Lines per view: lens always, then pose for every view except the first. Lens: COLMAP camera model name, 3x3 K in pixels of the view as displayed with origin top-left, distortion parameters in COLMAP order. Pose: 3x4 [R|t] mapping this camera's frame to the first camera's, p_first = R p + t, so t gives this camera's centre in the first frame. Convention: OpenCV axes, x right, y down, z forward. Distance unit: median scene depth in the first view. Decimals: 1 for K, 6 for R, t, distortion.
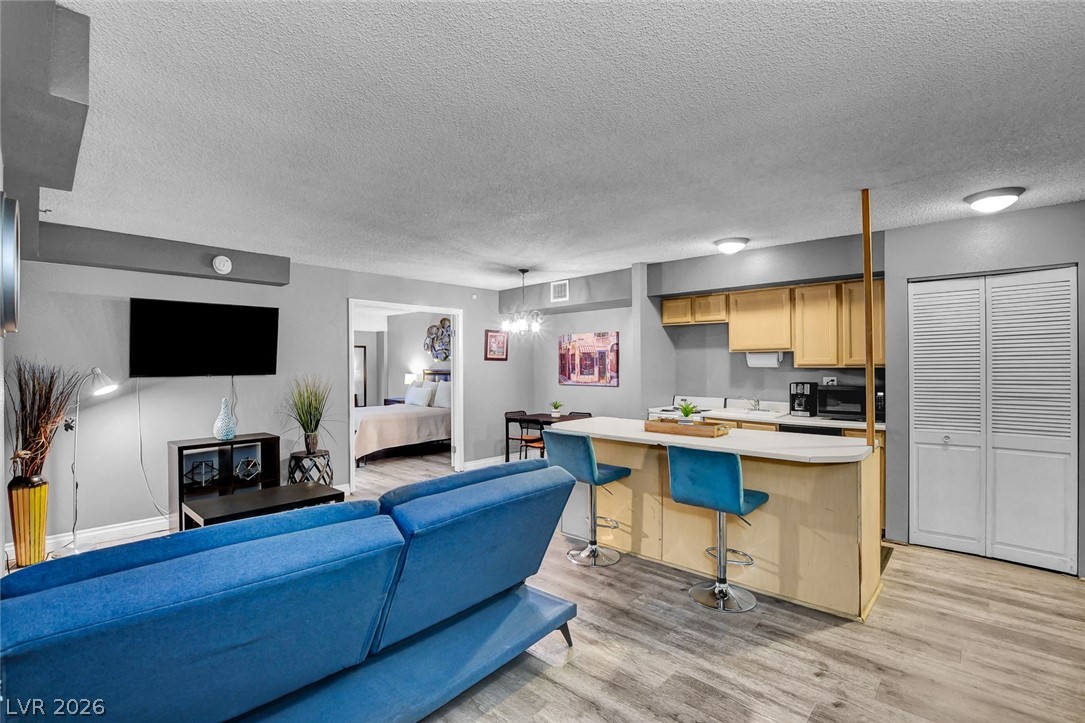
lens RADIAL K [[490.6, 0, 542.5], [0, 490.6, 361.5], [0, 0, 1]] dist [-0.028622, 0.001025]
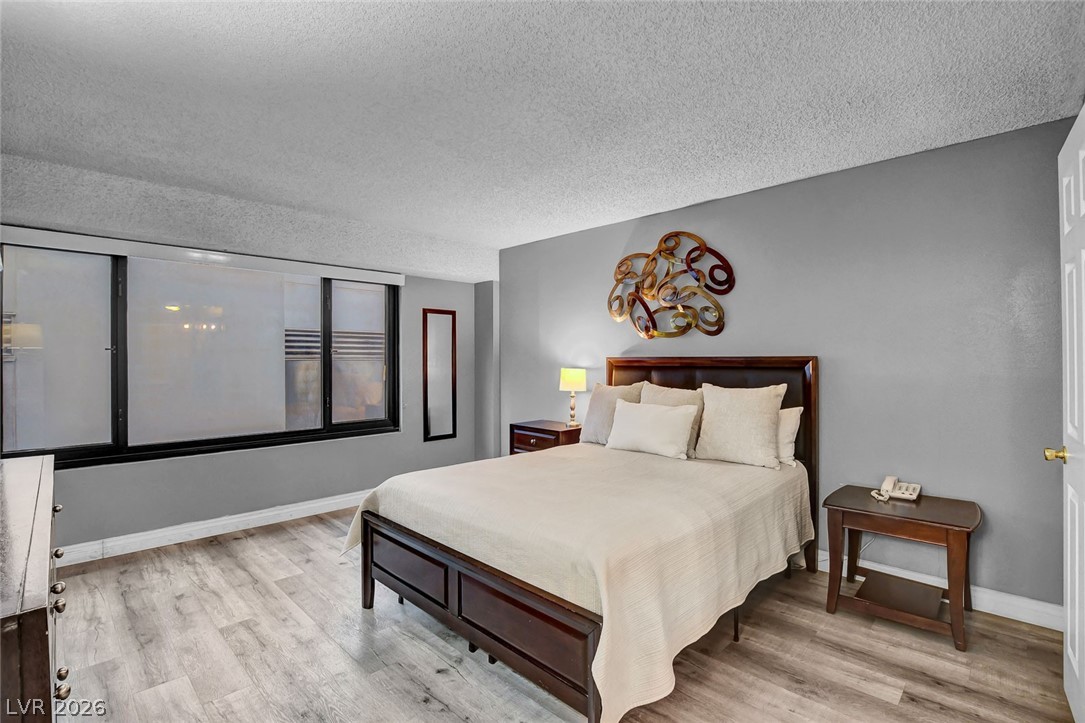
lens RADIAL K [[499.4, 0, 542.5], [0, 499.4, 361.5], [0, 0, 1]] dist [-0.022379, 0.000130]
pose [[0.999462, 0.000757, -0.032791, -0.452189], [-0.000499, 0.999969, 0.007857, 0.025246], [0.032796, -0.007836, 0.999431, 0.880058]]
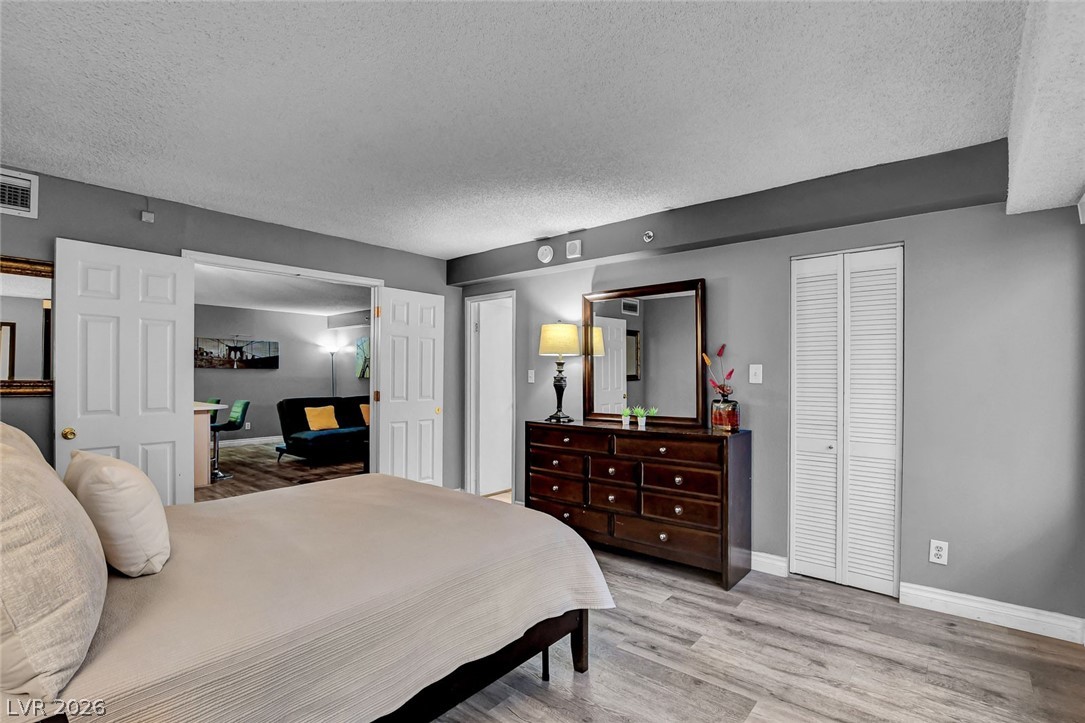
lens RADIAL K [[515.8, 0, 543.8], [0, 515.8, 372.8], [0, 0, 1]] dist [-0.028154, 0.000899]
pose [[-0.999042, 0.001021, -0.043754, -0.578761], [0.001367, 0.999968, -0.007873, 0.030122], [0.043745, -0.007926, -0.999011, 1.698012]]
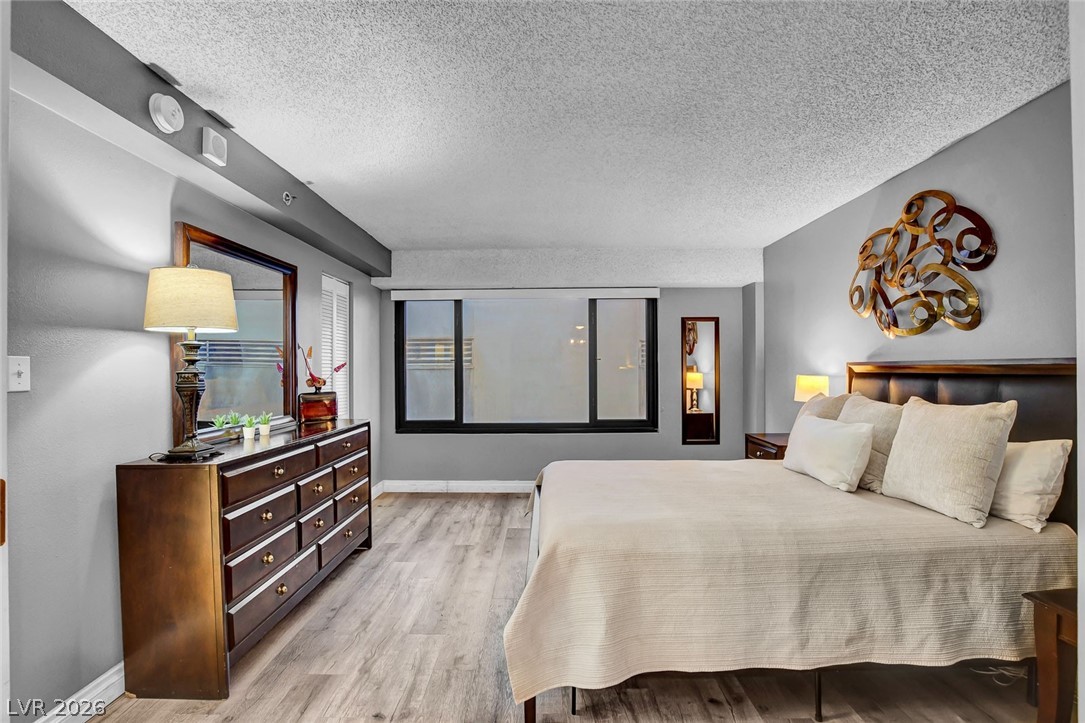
lens RADIAL K [[493.7, 0, 542.2], [0, 493.7, 369.6], [0, 0, 1]] dist [-0.028553, 0.000824]
pose [[0.674679, 0.001213, -0.738110, -0.208354], [0.006065, 0.999956, 0.007187, 0.027116], [0.738086, -0.009326, 0.674642, 0.944686]]
